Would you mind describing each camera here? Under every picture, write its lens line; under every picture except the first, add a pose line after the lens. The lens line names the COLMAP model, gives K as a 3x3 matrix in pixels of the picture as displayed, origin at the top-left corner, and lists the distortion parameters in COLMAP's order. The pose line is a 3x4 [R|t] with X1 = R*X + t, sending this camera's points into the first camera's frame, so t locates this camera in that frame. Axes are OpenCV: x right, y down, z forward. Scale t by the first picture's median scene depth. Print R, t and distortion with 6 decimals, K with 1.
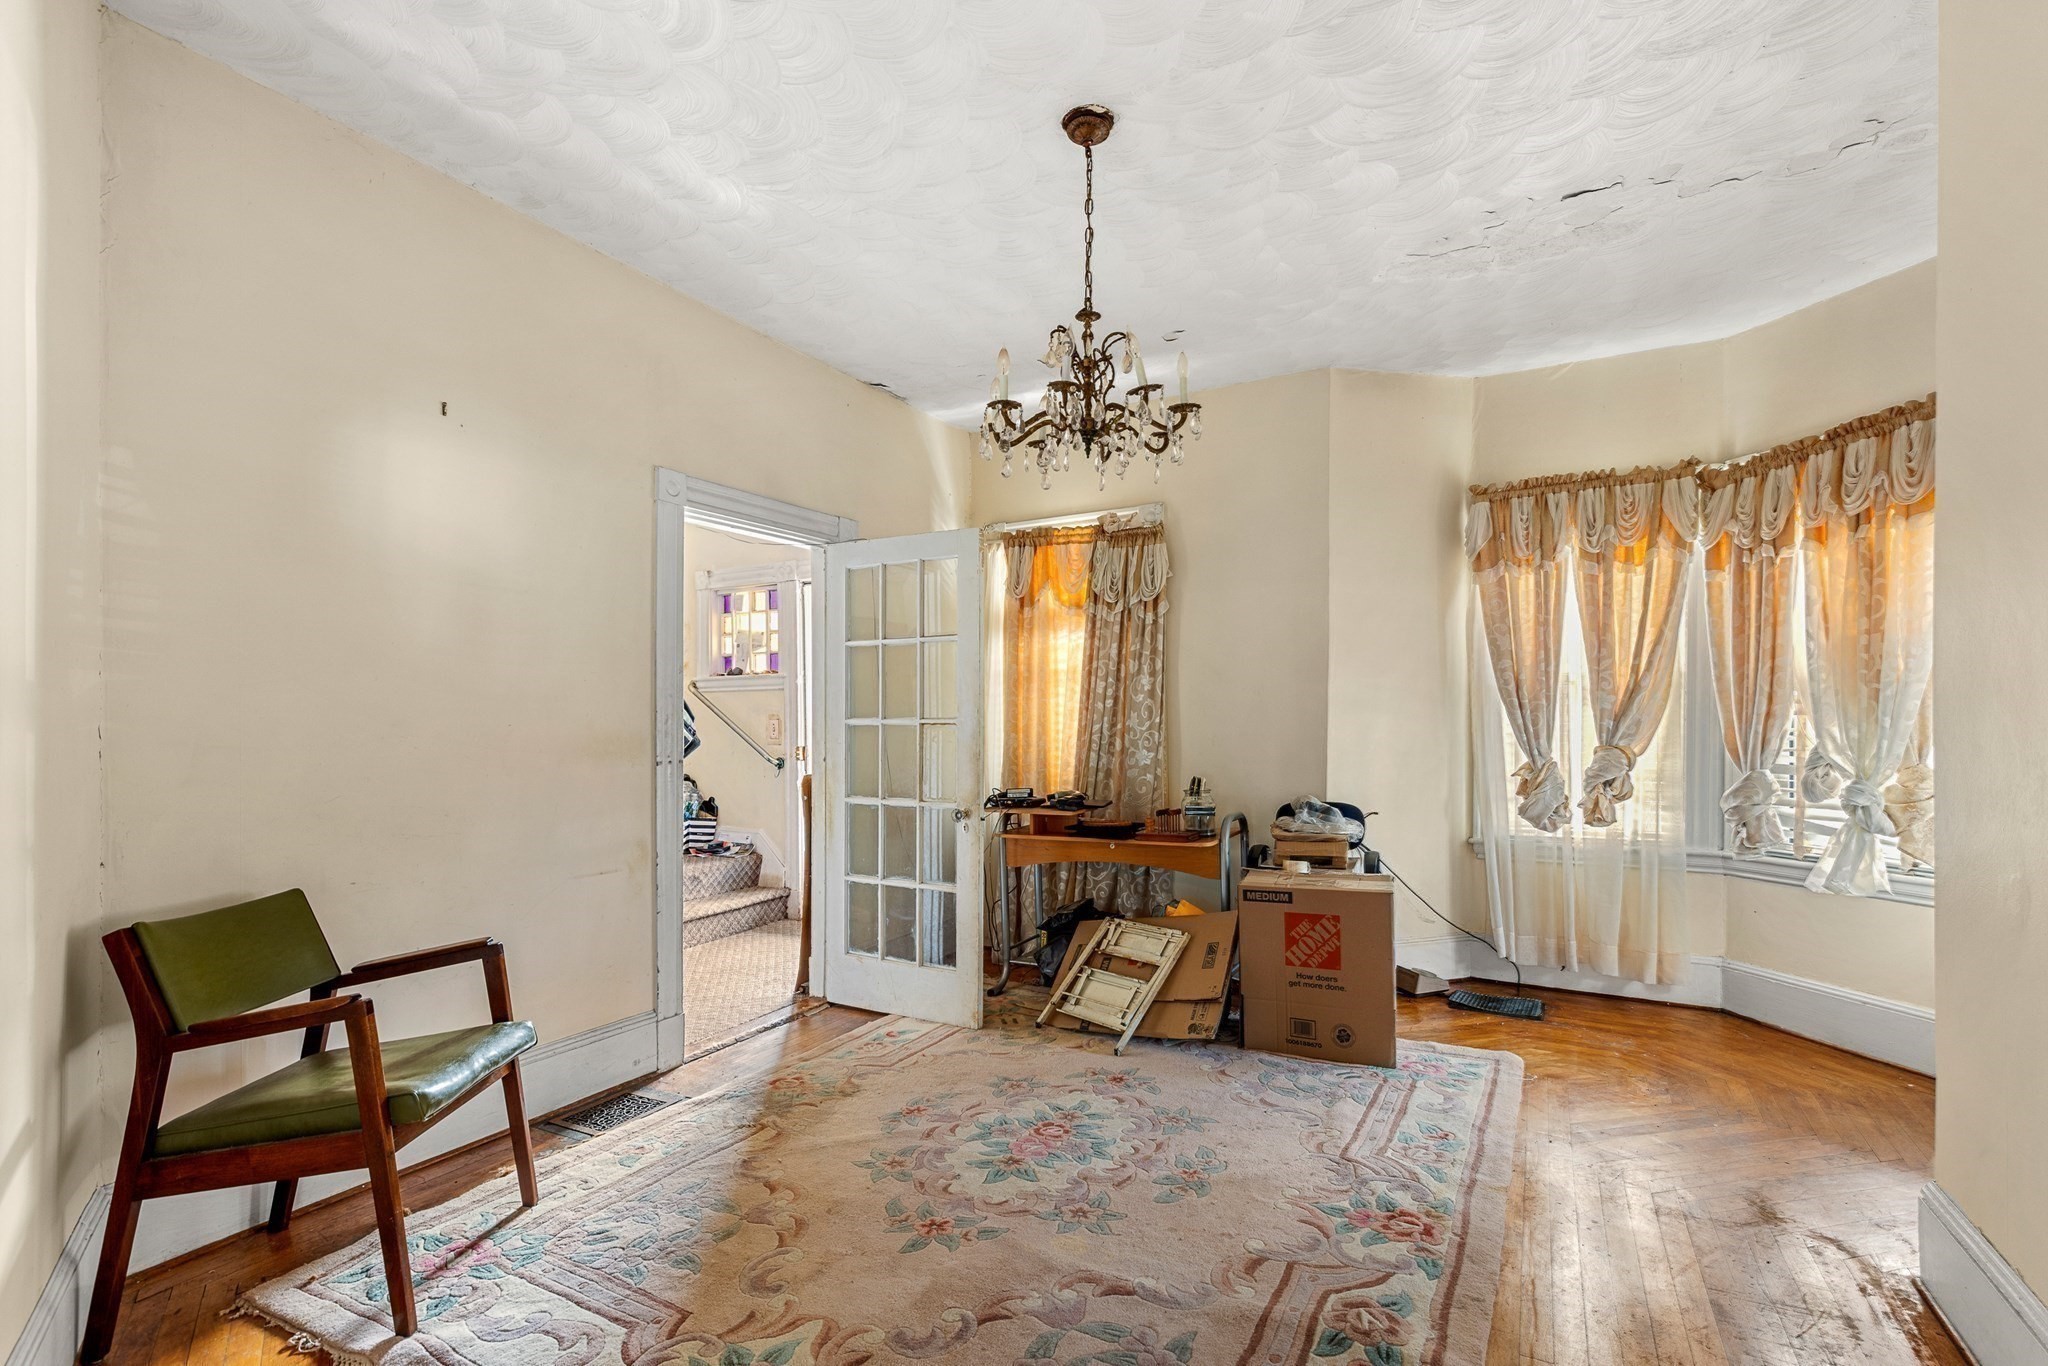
lens RADIAL K [[931.3, 0, 1041.0], [0, 931.3, 725.2], [0, 0, 1]] dist [0.009814, -0.002933]
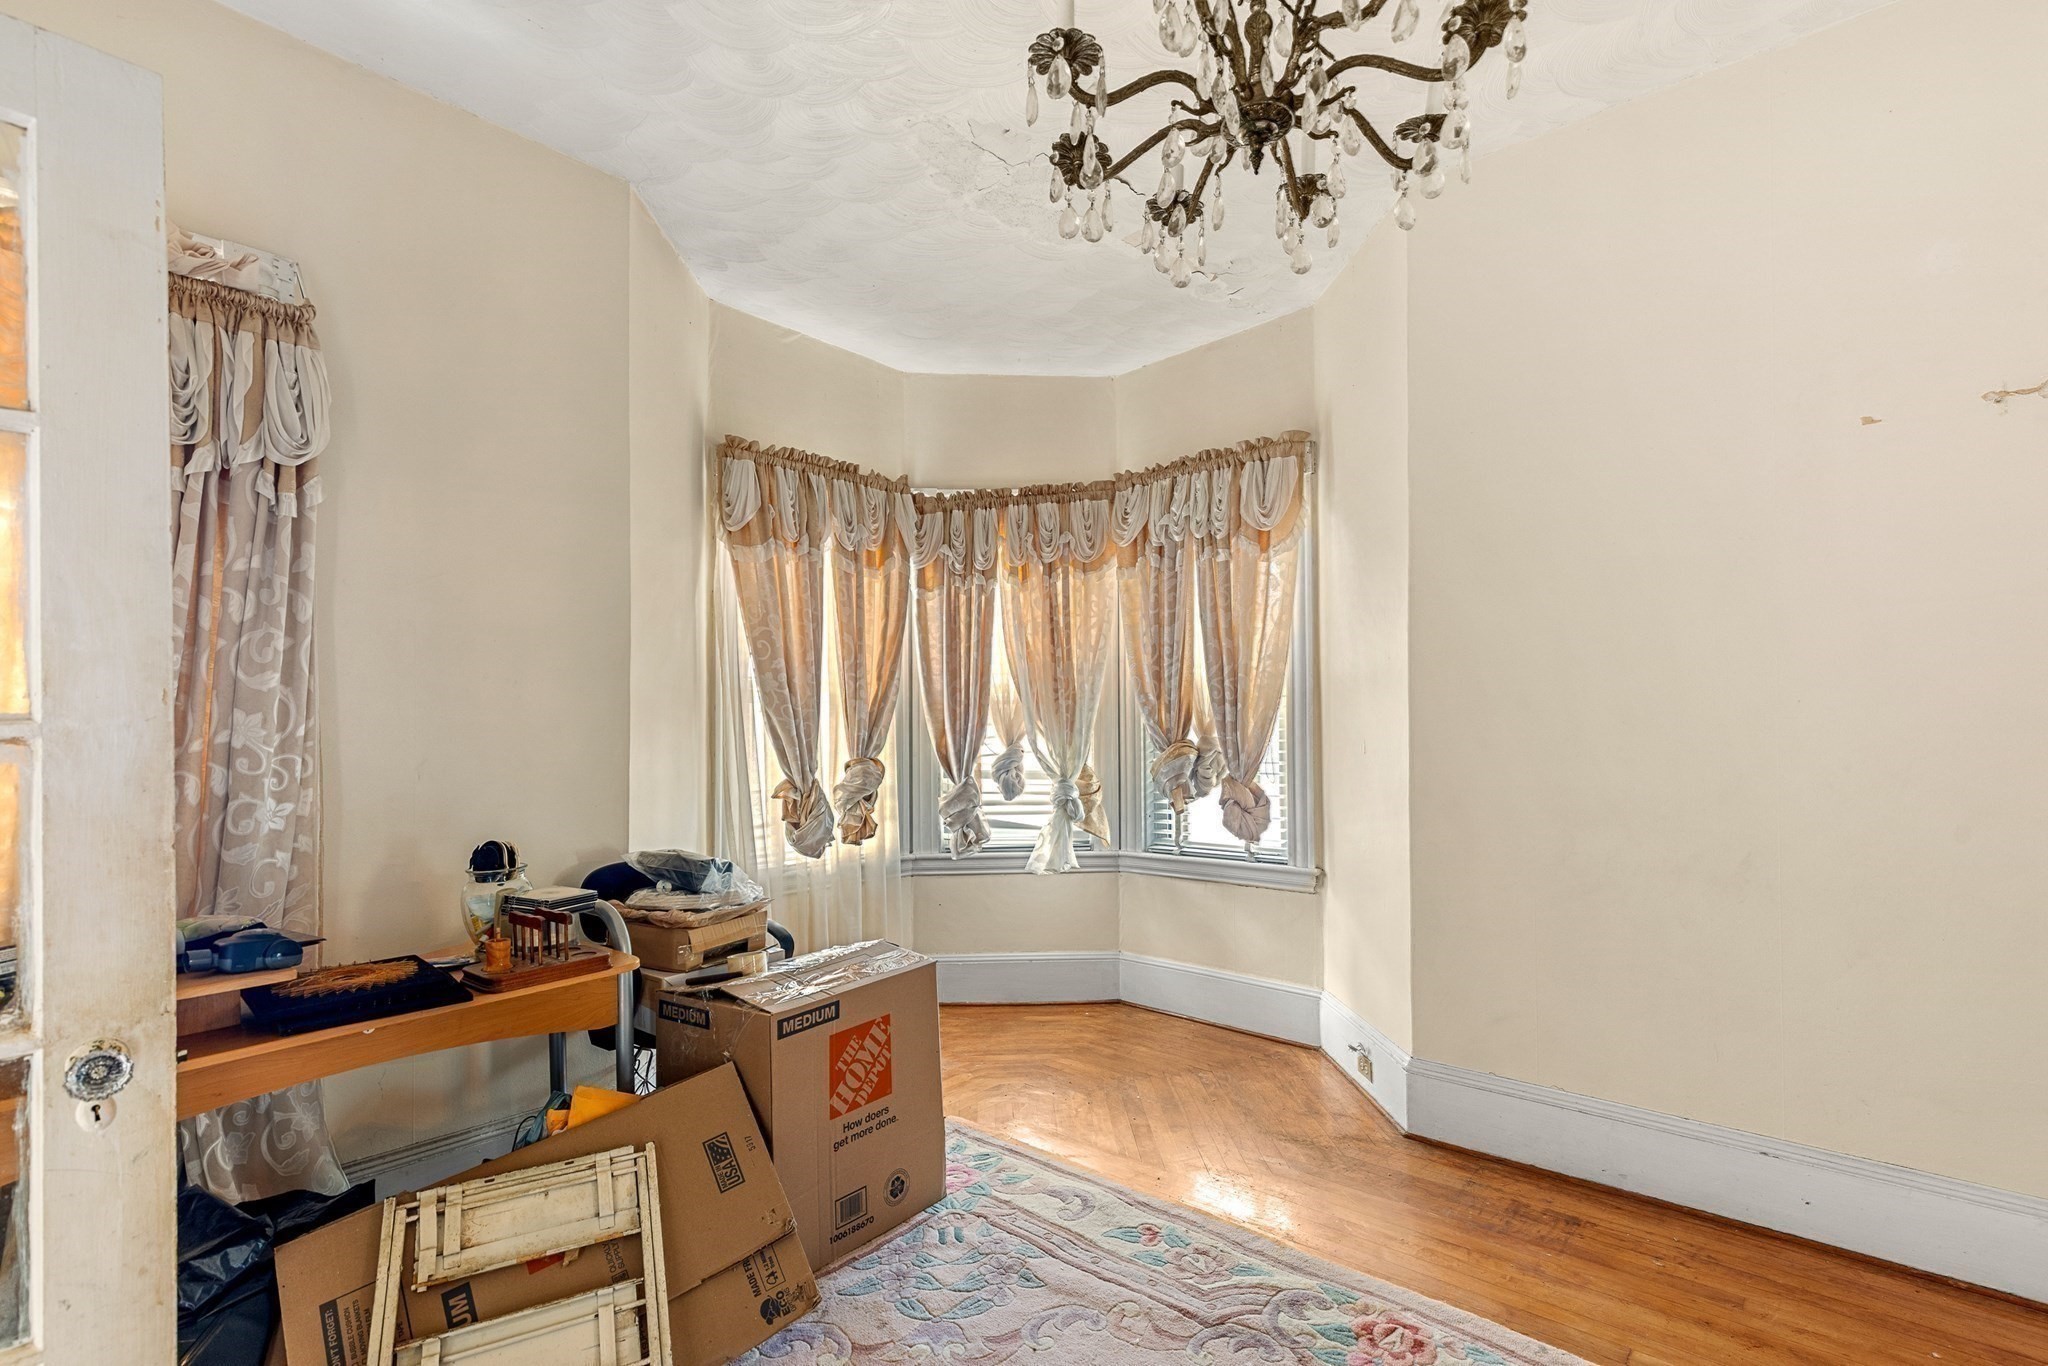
lens RADIAL K [[931.3, 0, 1045.2], [0, 931.3, 728.7], [0, 0, 1]] dist [0.009814, -0.002933]
pose [[0.232601, 0.001983, 0.972570, -0.265955], [0.008664, 0.999954, -0.004111, -0.001920], [-0.972534, 0.009383, 0.232573, 0.600812]]
